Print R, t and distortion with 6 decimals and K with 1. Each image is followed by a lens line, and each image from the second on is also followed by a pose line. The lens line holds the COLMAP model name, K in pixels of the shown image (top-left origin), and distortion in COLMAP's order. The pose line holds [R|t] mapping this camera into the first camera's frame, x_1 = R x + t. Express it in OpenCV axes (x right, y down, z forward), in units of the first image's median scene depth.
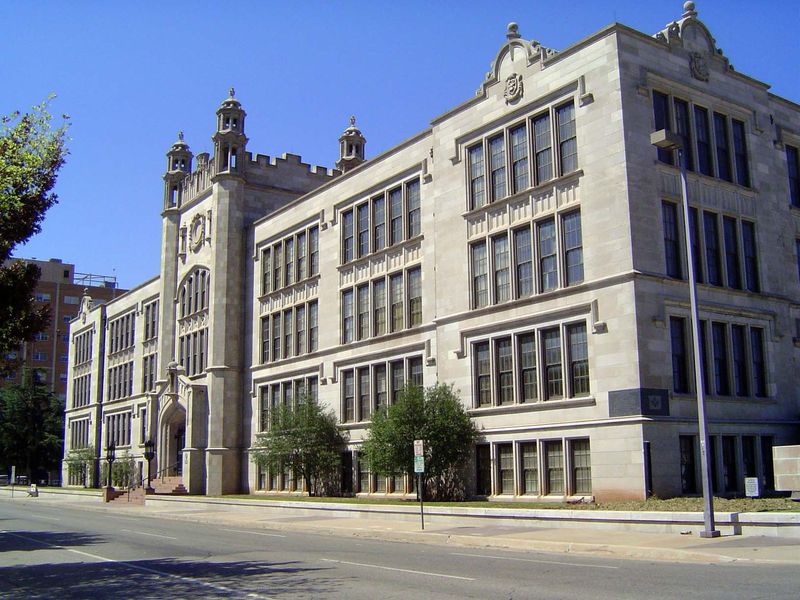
lens RADIAL K [[897.5, 0, 400.0], [0, 897.5, 300.0], [0, 0, 1]] dist [0.004267, 0.000400]
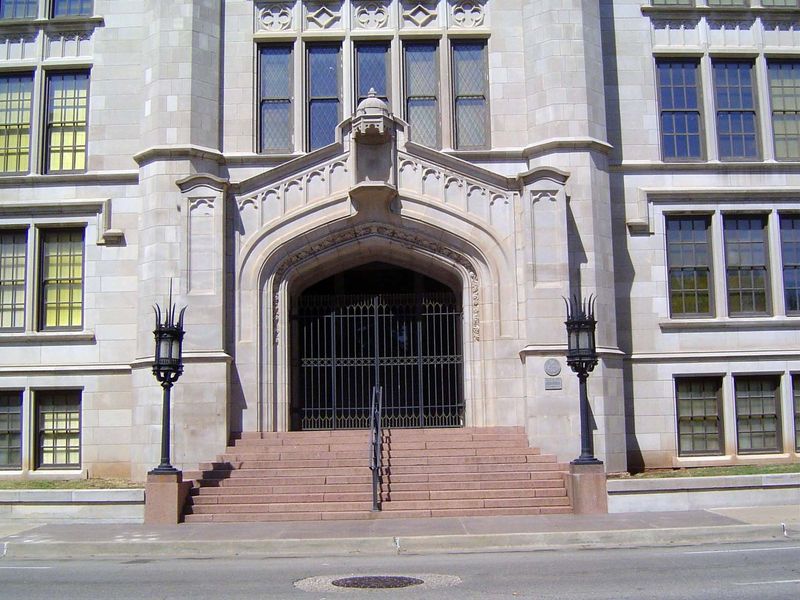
lens RADIAL K [[938.6, 0, 400.0], [0, 938.6, 300.0], [0, 0, 1]] dist [-0.085043, -0.009972]
pose [[0.548167, 0.121288, 0.827528, -0.266263], [-0.148646, 0.987805, -0.046314, 0.081091], [-0.823054, -0.097620, 0.559512, 0.391589]]
